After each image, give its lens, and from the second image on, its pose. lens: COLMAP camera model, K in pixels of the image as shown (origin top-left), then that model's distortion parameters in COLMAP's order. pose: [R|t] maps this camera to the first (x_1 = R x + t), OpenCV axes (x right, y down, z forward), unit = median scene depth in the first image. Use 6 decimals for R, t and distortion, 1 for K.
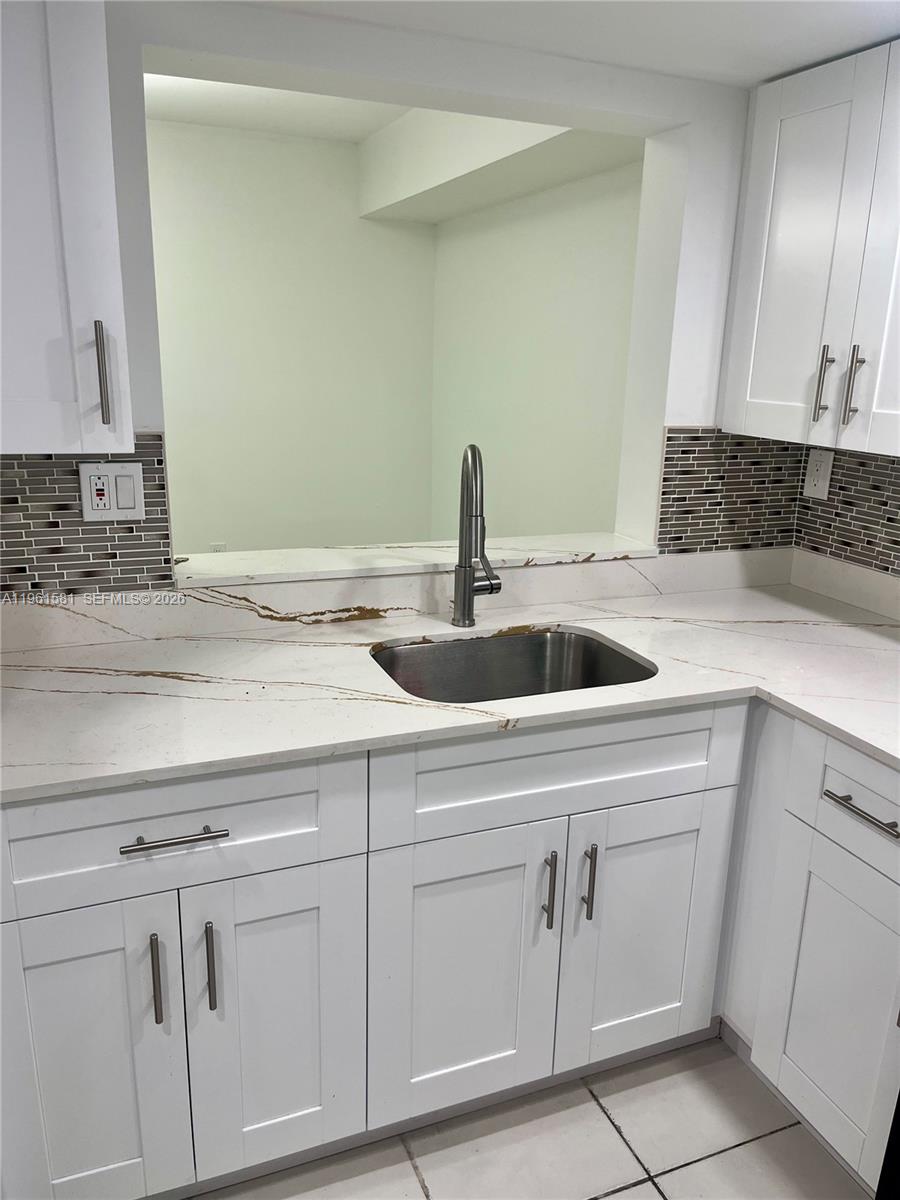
lens RADIAL K [[918.5, 0, 451.0], [0, 918.5, 606.4], [0, 0, 1]] dist [0.048961, -0.028667]
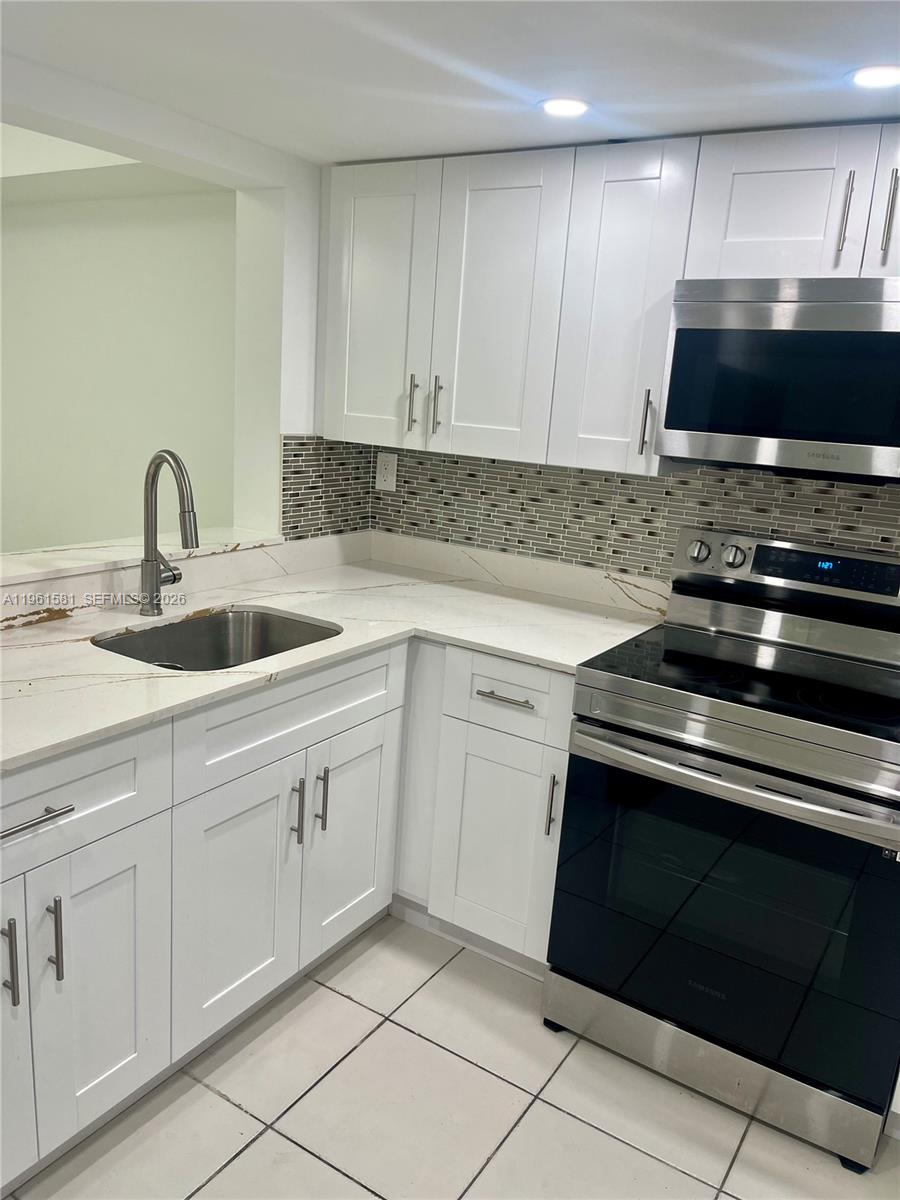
lens RADIAL K [[918.5, 0, 448.4], [0, 918.5, 606.0], [0, 0, 1]] dist [0.048961, -0.028667]
pose [[0.815335, -0.108600, 0.568714, -0.357505], [0.114050, 0.993131, 0.026138, 0.024057], [-0.567646, 0.043551, 0.822120, -0.117100]]
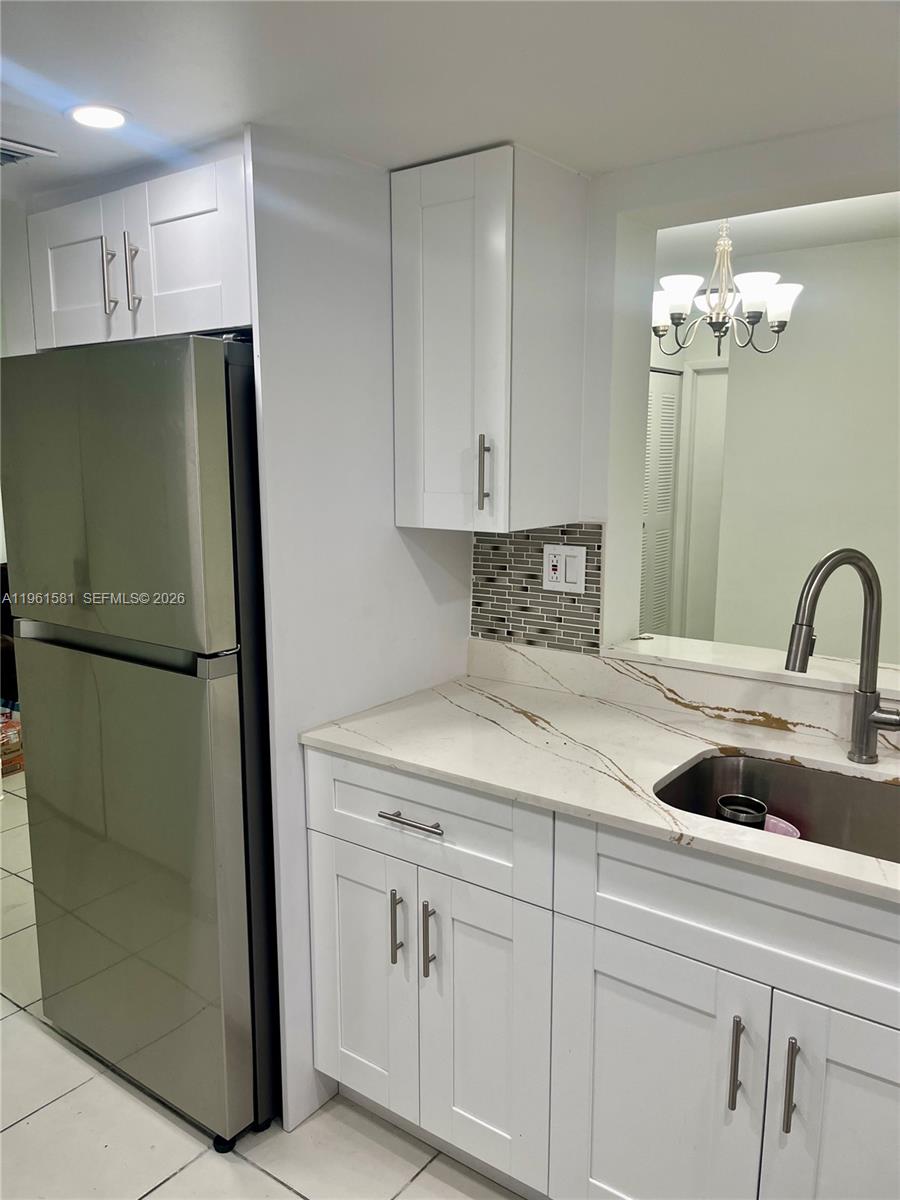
lens RADIAL K [[918.5, 0, 447.2], [0, 918.5, 598.2], [0, 0, 1]] dist [0.048961, -0.028667]
pose [[0.511990, 0.109229, -0.852019, 0.588987], [-0.215874, 0.976411, -0.004546, -0.044198], [0.831423, 0.186256, 0.523492, 0.226140]]
